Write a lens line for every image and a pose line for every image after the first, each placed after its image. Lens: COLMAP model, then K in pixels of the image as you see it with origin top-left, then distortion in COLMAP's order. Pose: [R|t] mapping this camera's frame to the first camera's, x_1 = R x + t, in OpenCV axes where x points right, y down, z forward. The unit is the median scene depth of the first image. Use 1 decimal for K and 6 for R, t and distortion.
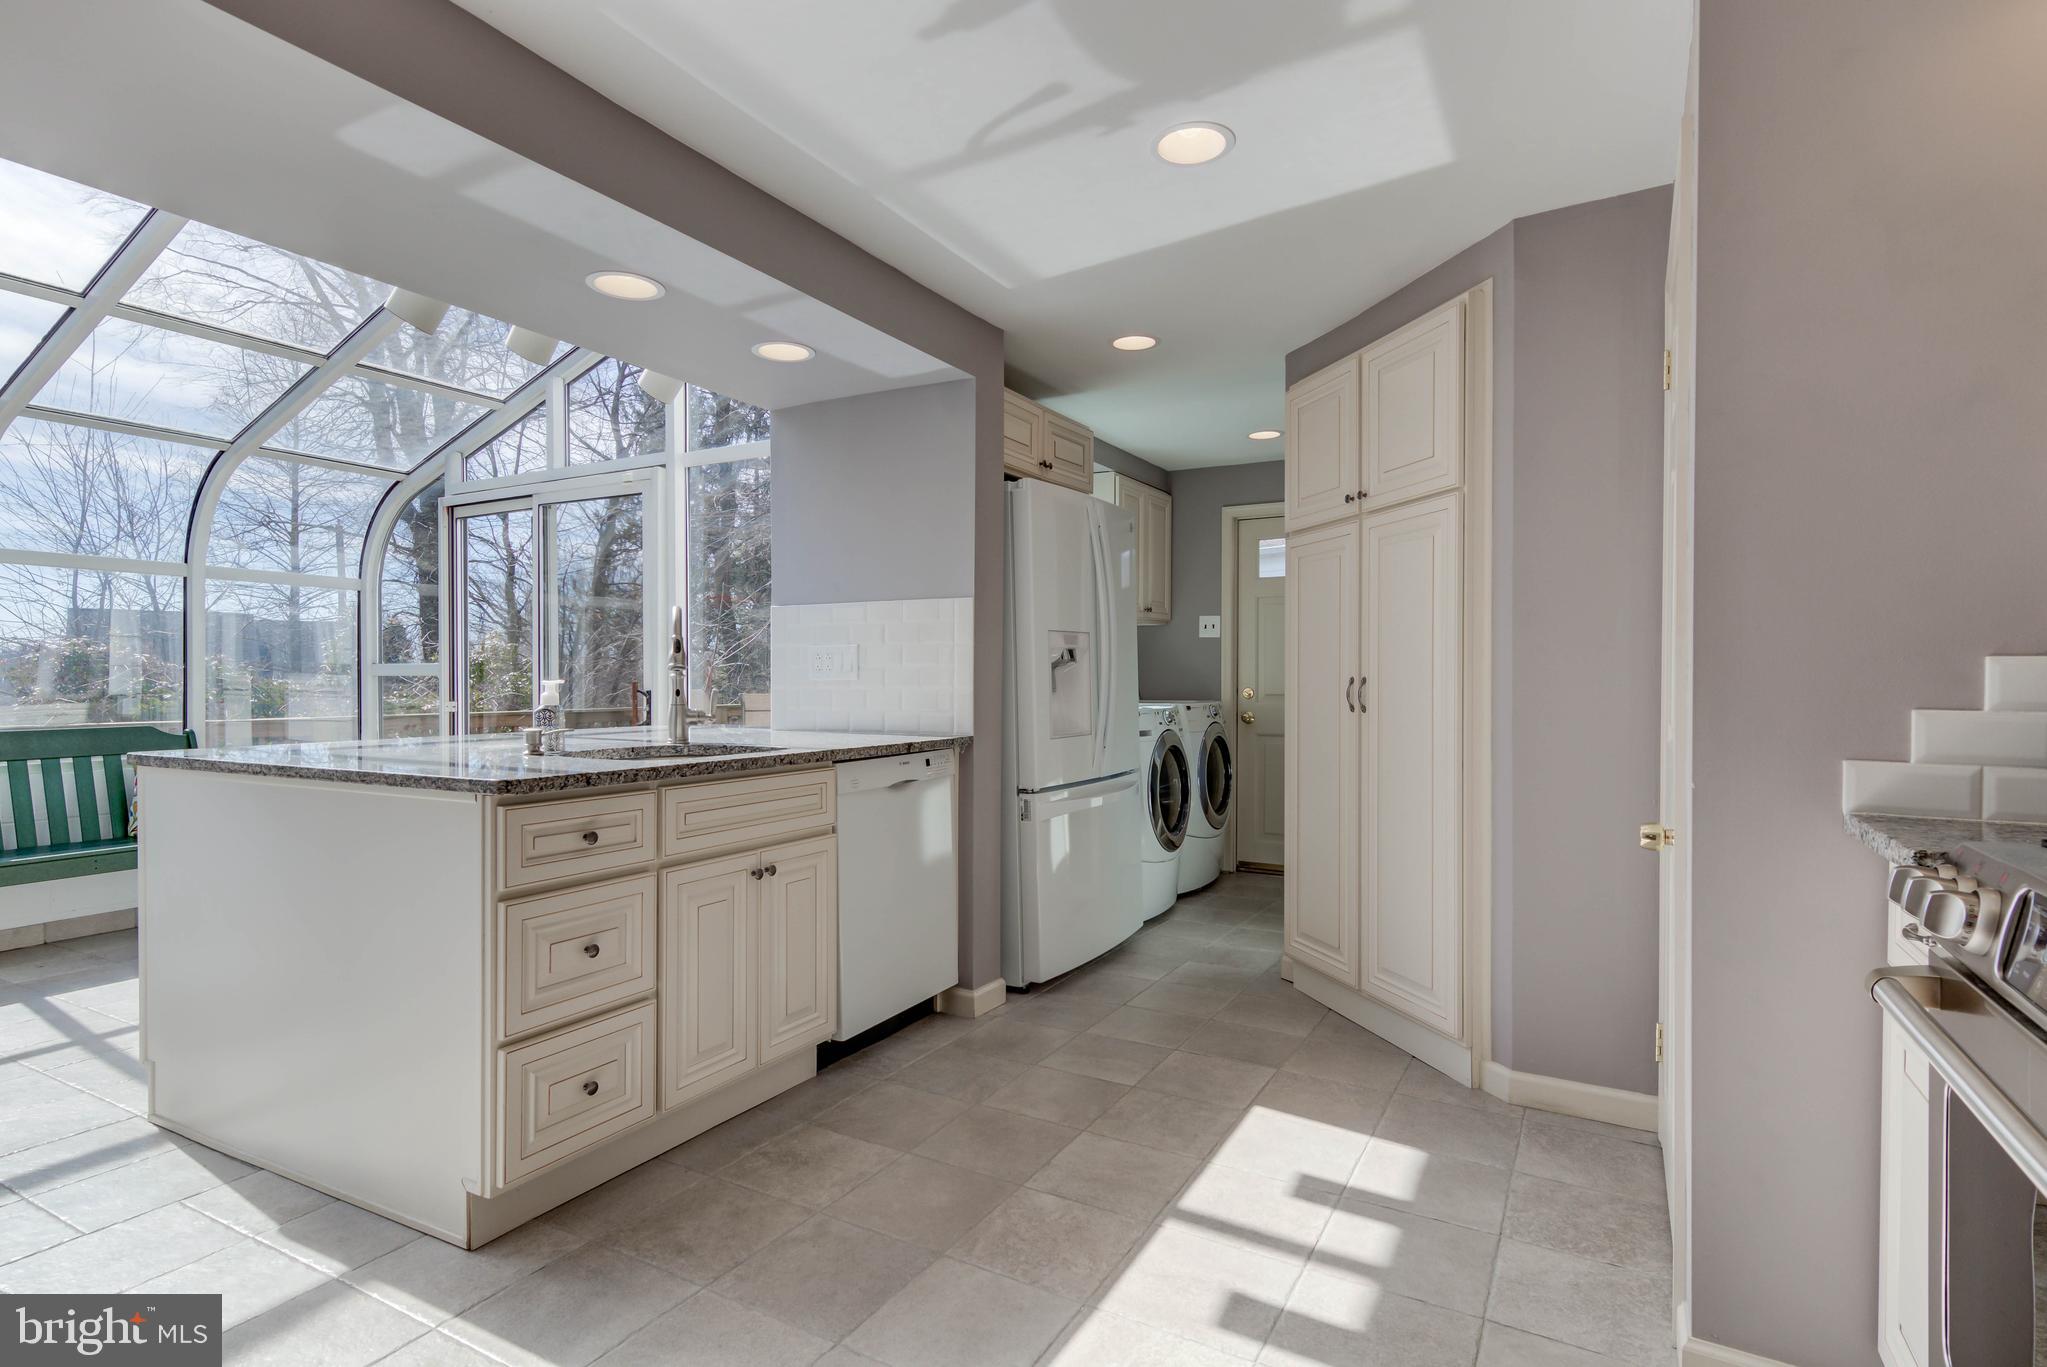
lens RADIAL K [[1029.3, 0, 1023.1], [0, 1029.3, 689.4], [0, 0, 1]] dist [0.013410, -0.004173]
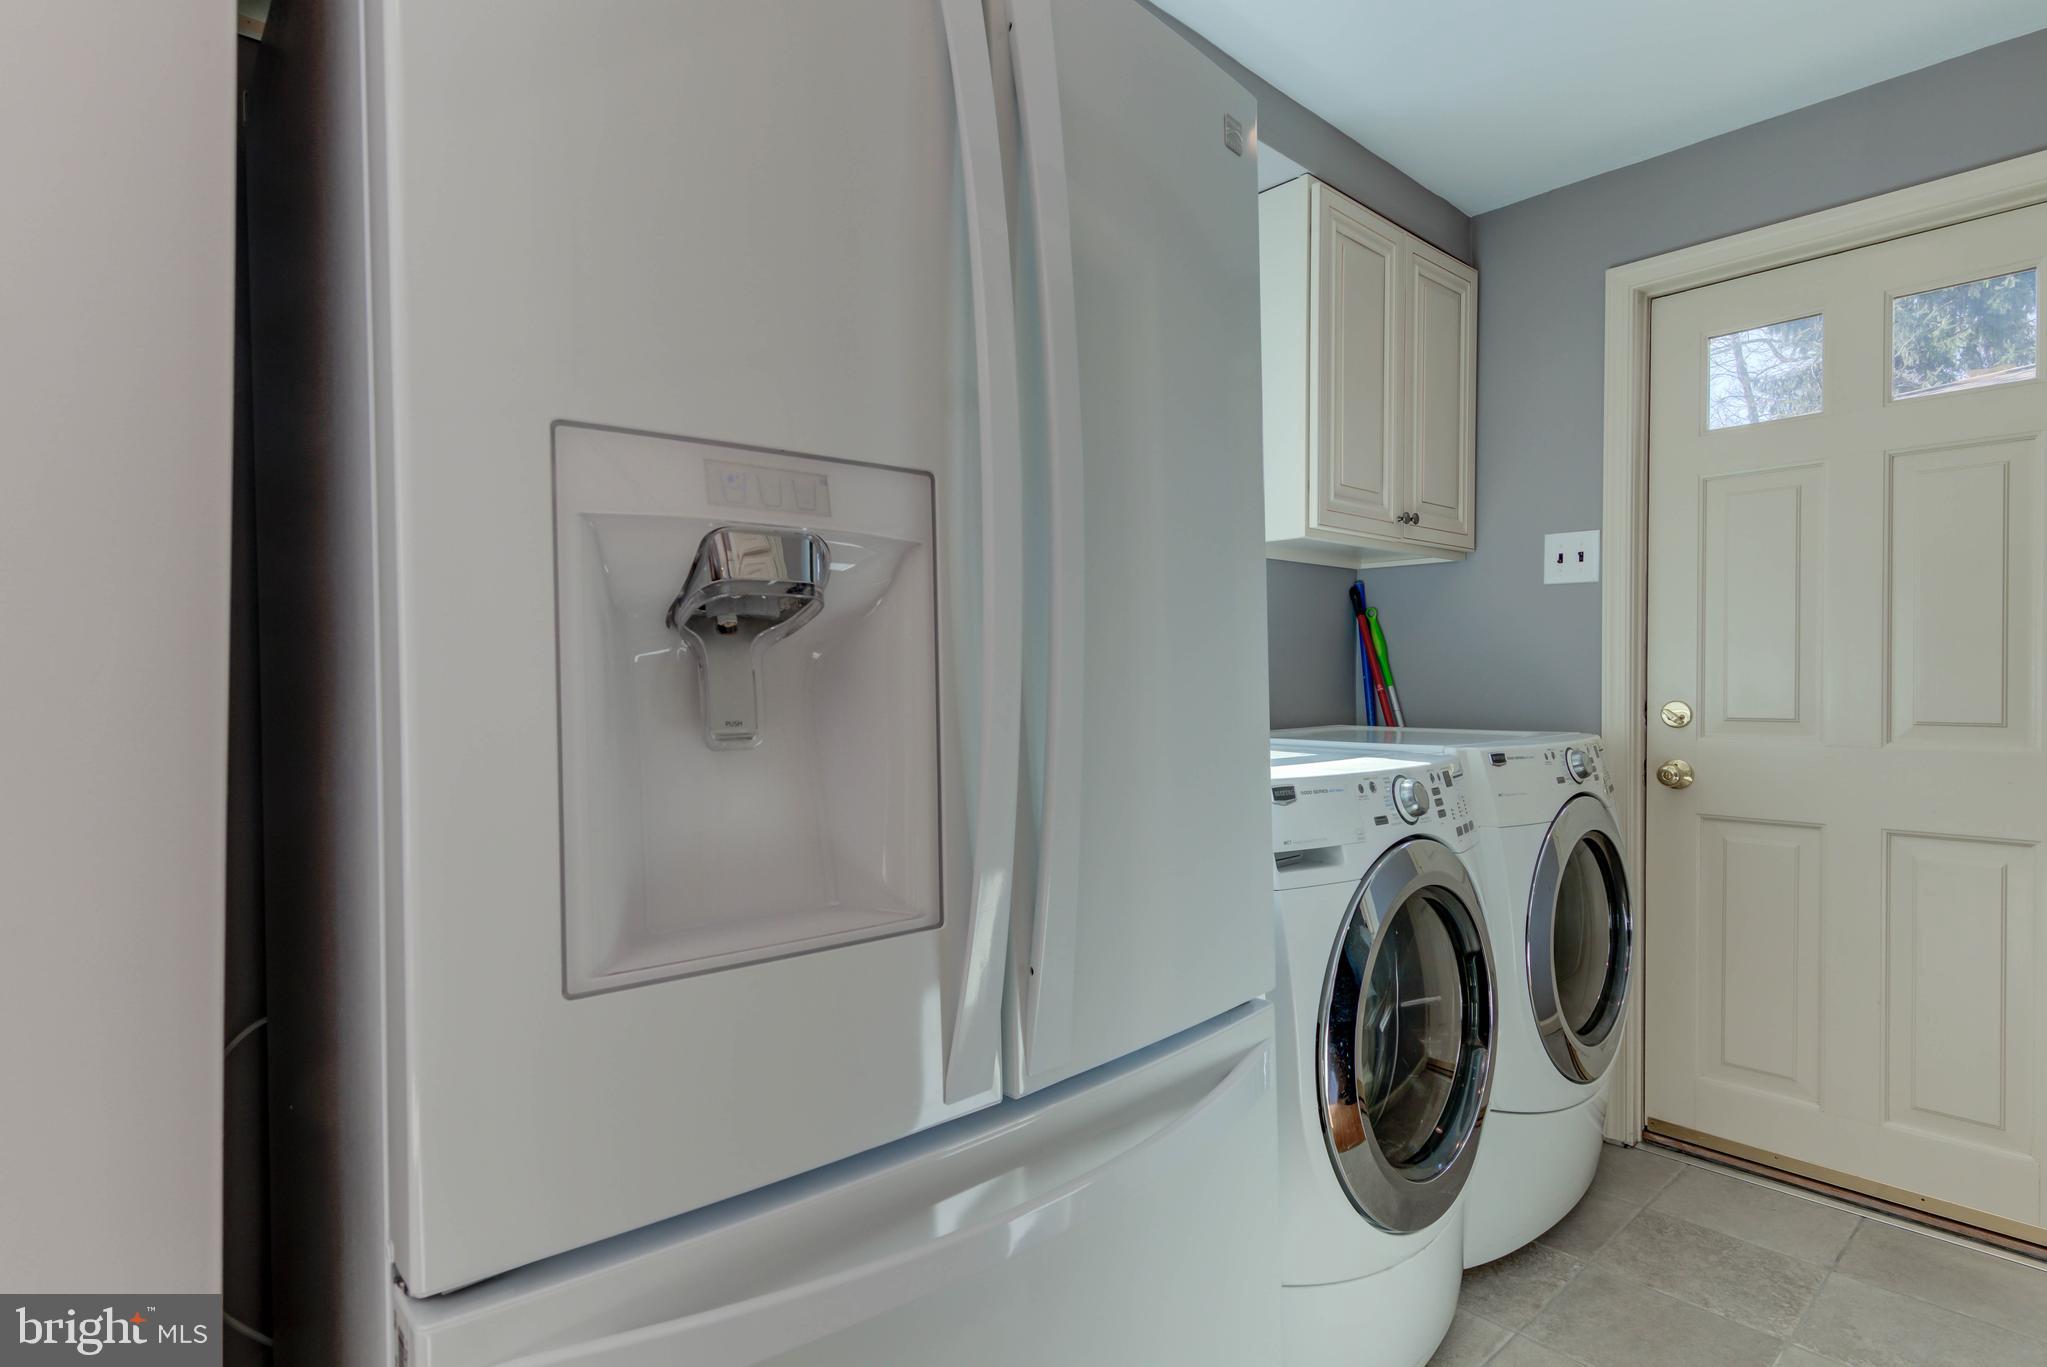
lens RADIAL K [[1029.3, 0, 1037.3], [0, 1029.3, 704.8], [0, 0, 1]] dist [0.013410, -0.004173]
pose [[0.951162, 0.000770, -0.308691, 0.161846], [0.000785, 0.999988, 0.004914, -0.003517], [0.308691, -0.004917, 0.951150, 0.826404]]
